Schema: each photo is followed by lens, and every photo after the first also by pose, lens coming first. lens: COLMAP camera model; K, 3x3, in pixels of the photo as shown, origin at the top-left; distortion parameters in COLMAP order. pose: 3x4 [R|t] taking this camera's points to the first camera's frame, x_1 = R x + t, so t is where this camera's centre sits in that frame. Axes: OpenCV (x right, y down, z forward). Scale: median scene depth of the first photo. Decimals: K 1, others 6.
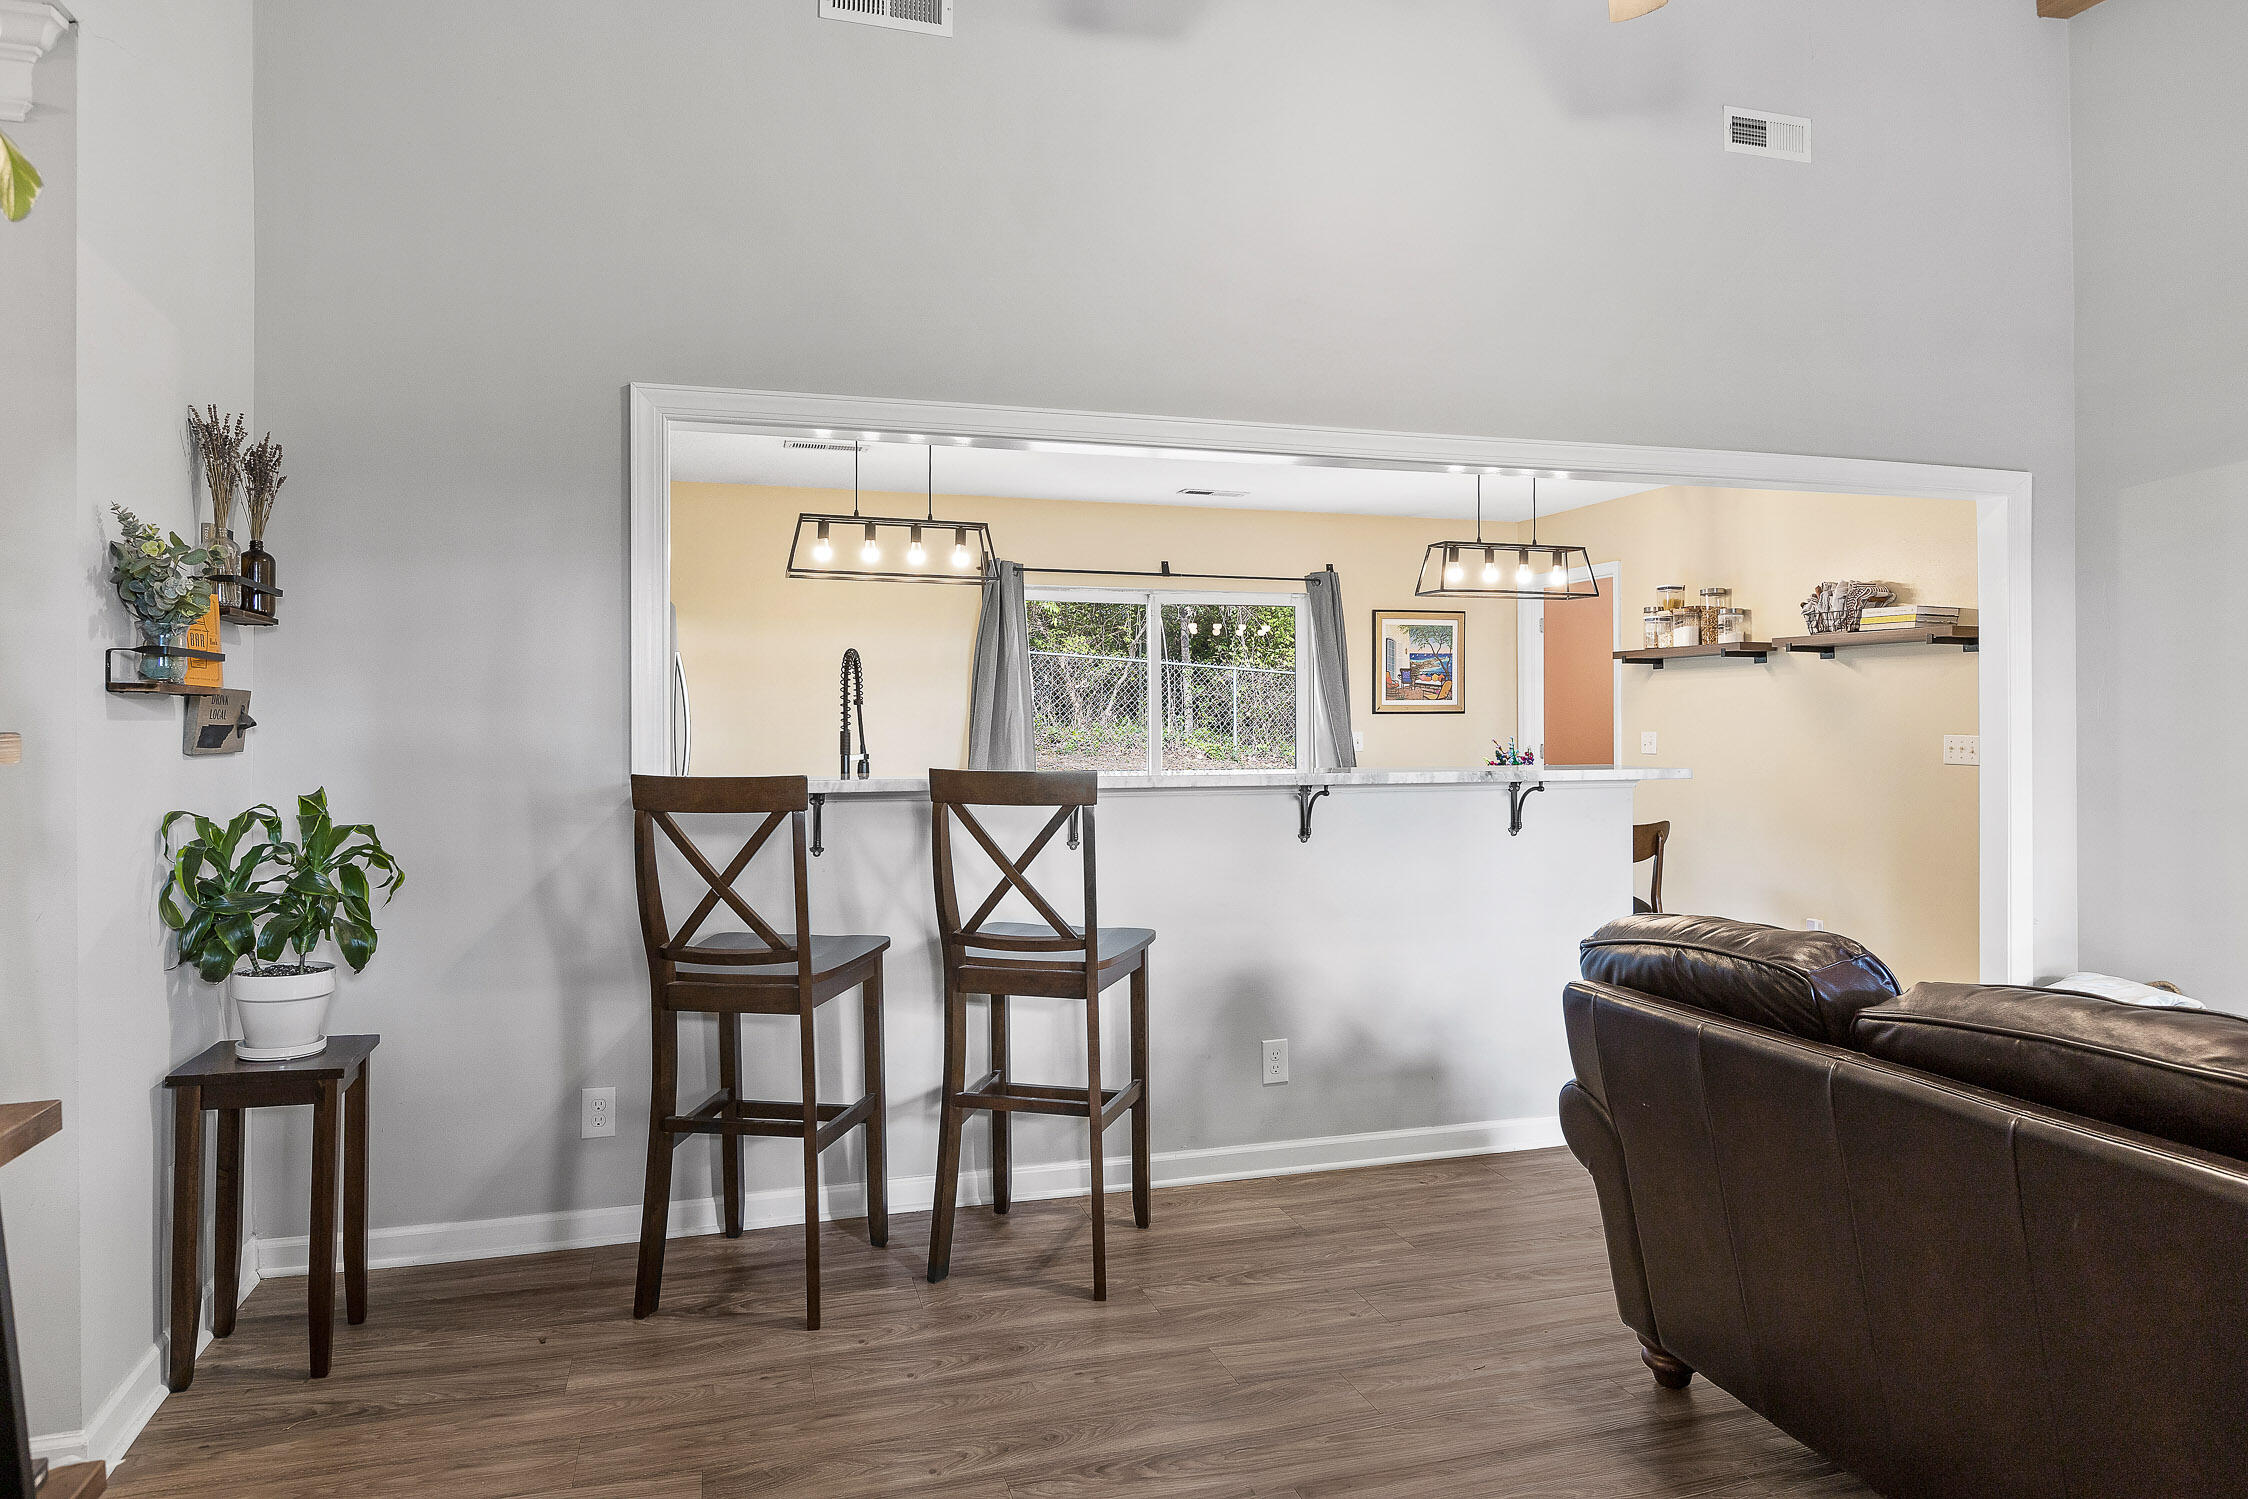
lens RADIAL K [[1362.5, 0, 1130.4], [0, 1362.5, 711.9], [0, 0, 1]] dist [-0.004136, 0.001641]
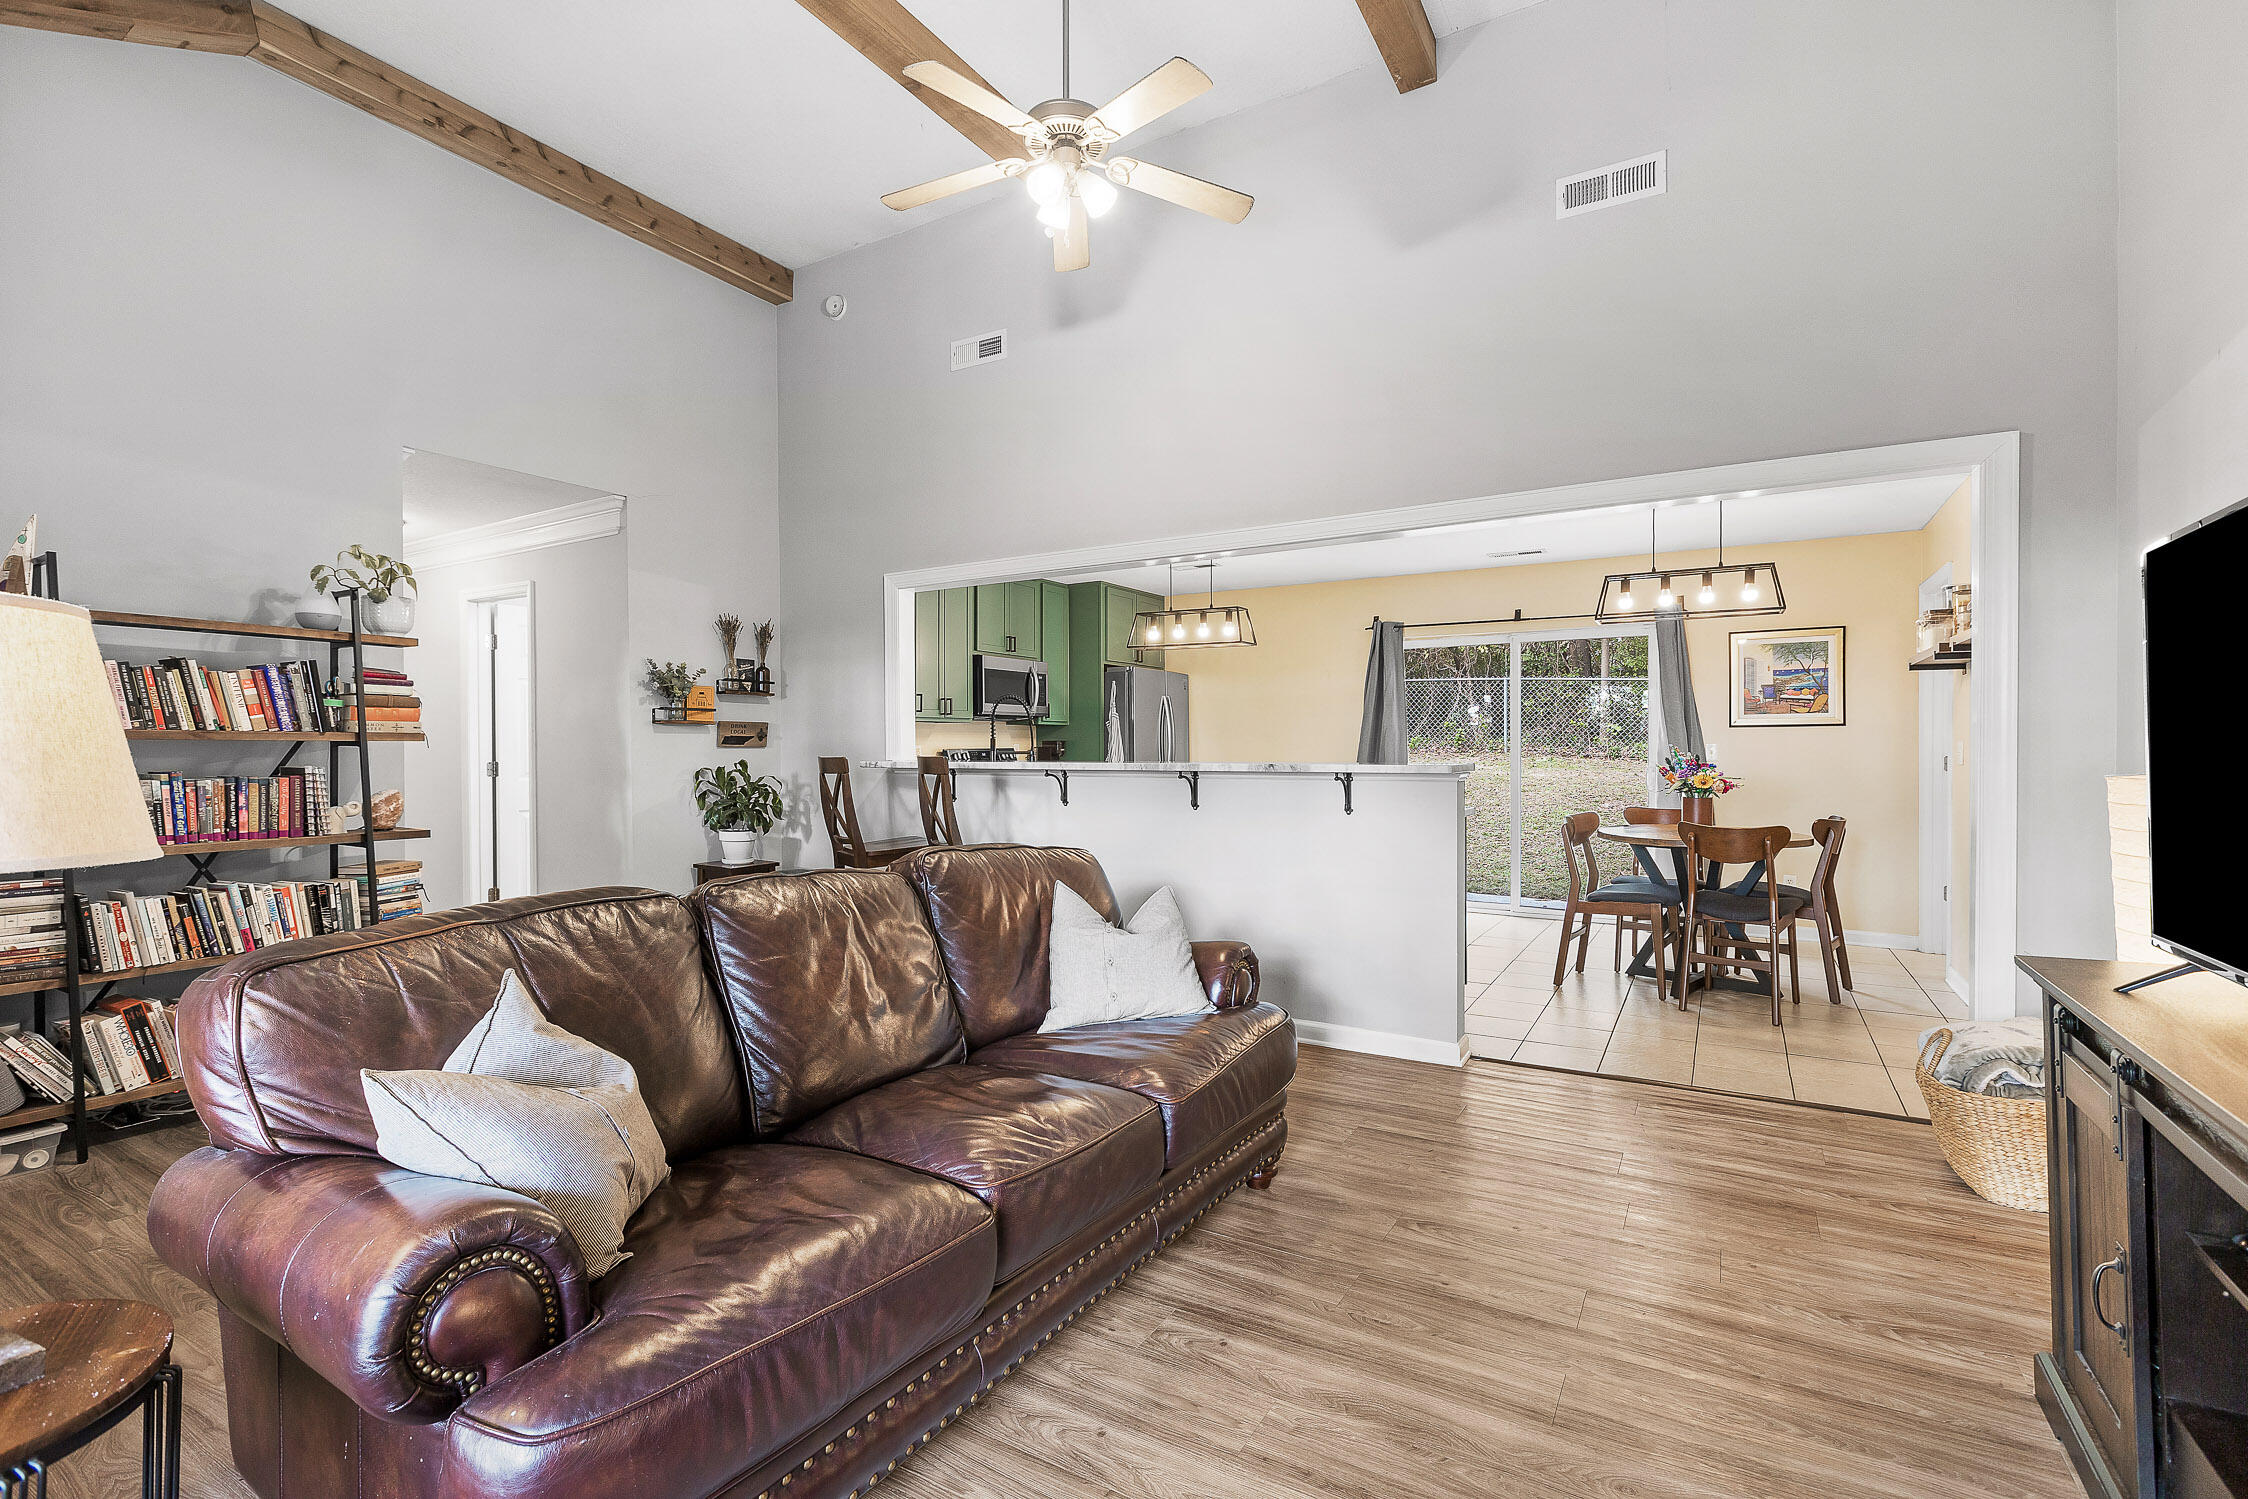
lens RADIAL K [[1029.0, 0, 1116.2], [0, 1029.0, 760.7], [0, 0, 1]] dist [0.001668, -0.002546]
pose [[0.650800, 0.012971, -0.759139, 0.879131], [0.005293, 0.999752, 0.021620, 0.013409], [0.759231, -0.018088, 0.650570, 0.168864]]
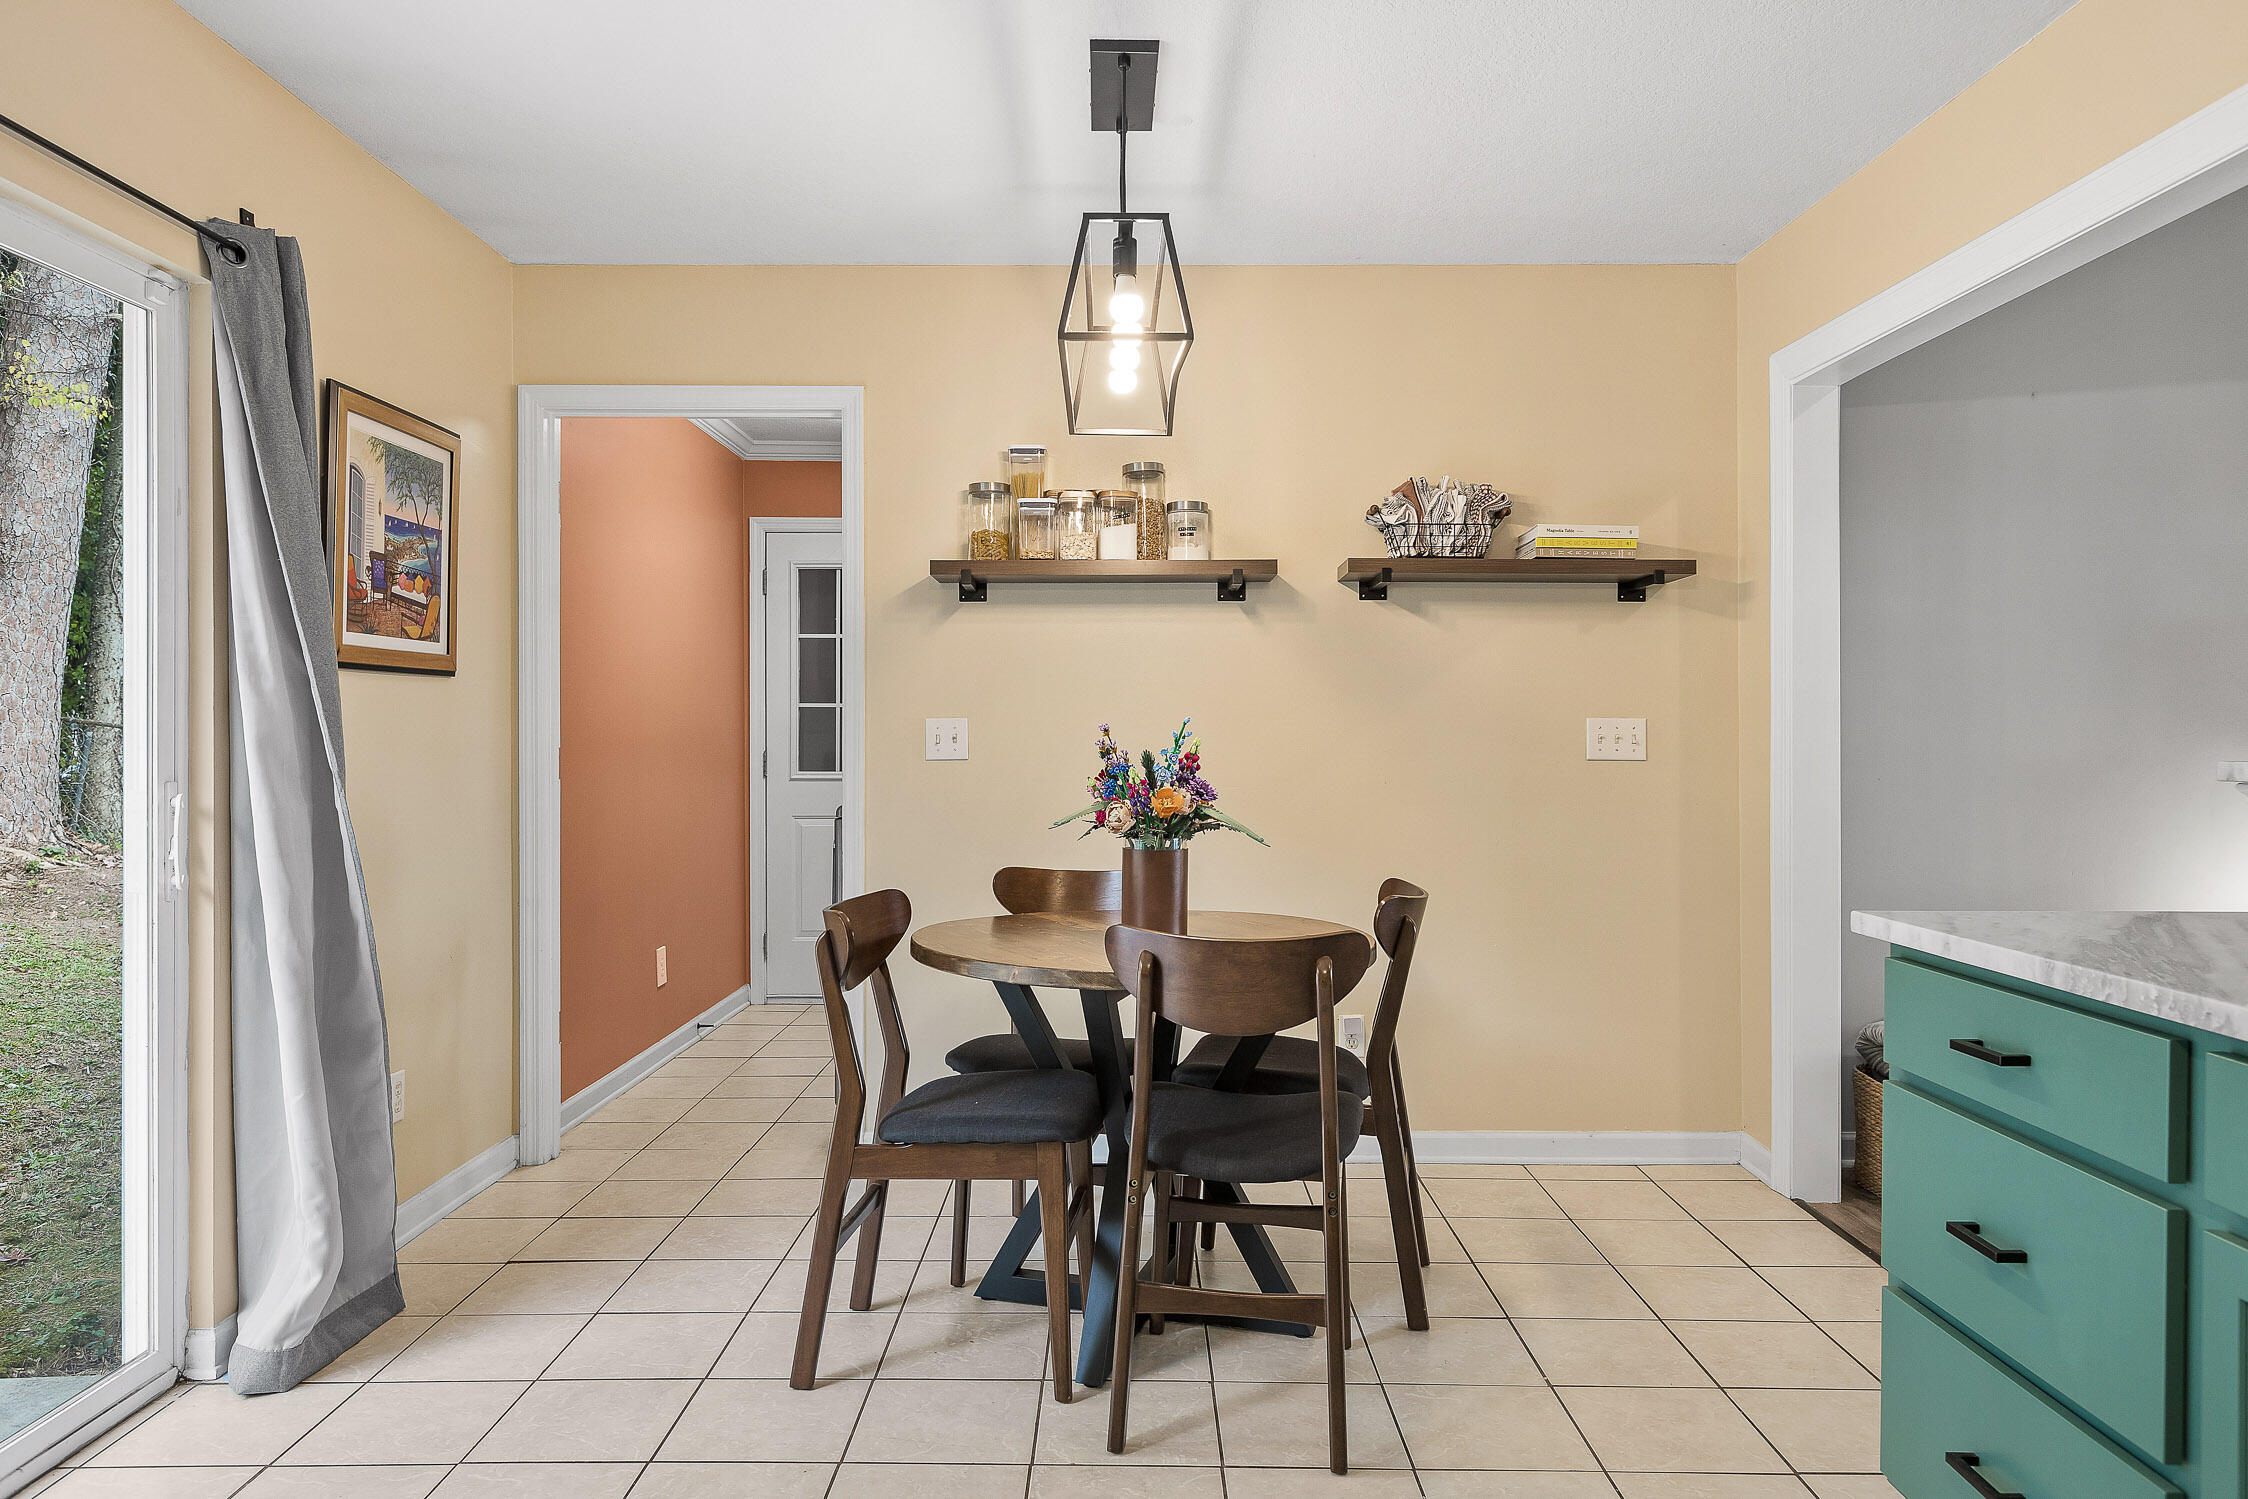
lens RADIAL K [[1445.1, 0, 1126.9], [0, 1445.1, 735.6], [0, 0, 1]] dist [0.006526, -0.000289]
pose [[0.305296, -0.011731, 0.952185, -0.221986], [-0.009161, 0.999842, 0.015256, 0.020312], [-0.952213, -0.013380, 0.305140, 1.233814]]
